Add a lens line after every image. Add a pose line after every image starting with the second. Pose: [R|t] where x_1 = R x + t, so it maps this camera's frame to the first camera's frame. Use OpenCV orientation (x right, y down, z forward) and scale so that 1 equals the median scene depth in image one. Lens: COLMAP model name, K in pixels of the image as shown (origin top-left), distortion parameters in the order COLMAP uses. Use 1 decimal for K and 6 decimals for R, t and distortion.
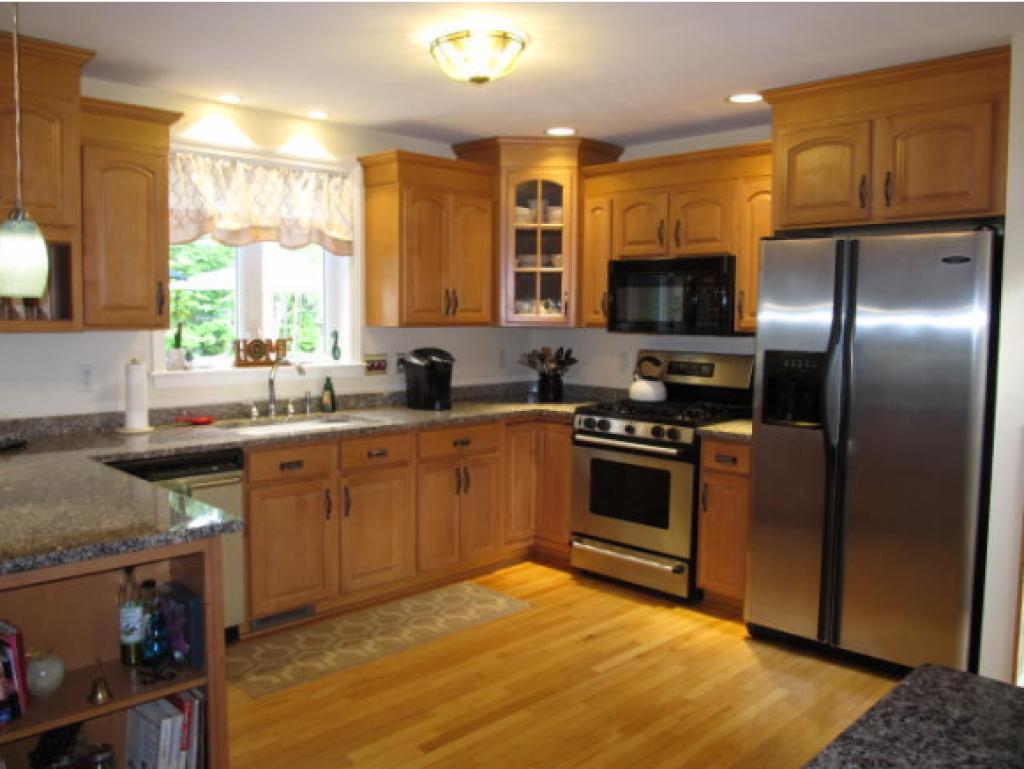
lens RADIAL K [[849.2, 0, 512.0], [0, 849.2, 384.5], [0, 0, 1]] dist [-0.054101, 0.003088]
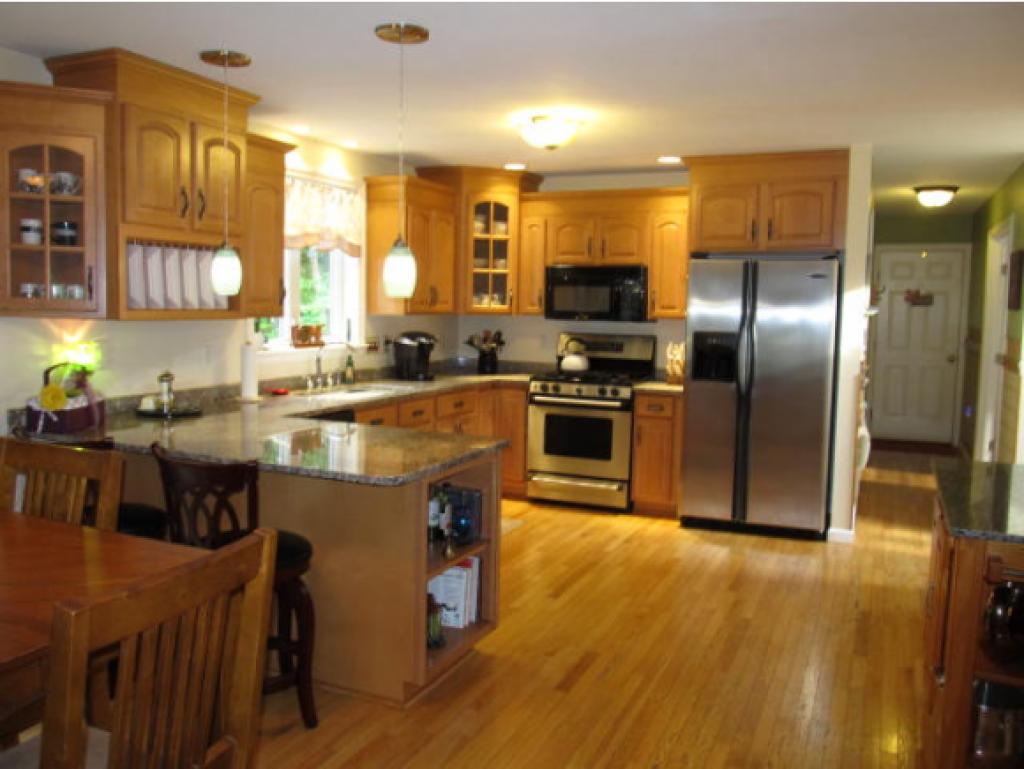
lens RADIAL K [[849.2, 0, 512.0], [0, 849.2, 384.5], [0, 0, 1]] dist [-0.054101, 0.003088]
pose [[0.936780, -0.024581, 0.349055, -0.445543], [0.018284, 0.999605, 0.021324, 0.011904], [-0.349441, -0.013594, 0.936860, -0.251669]]
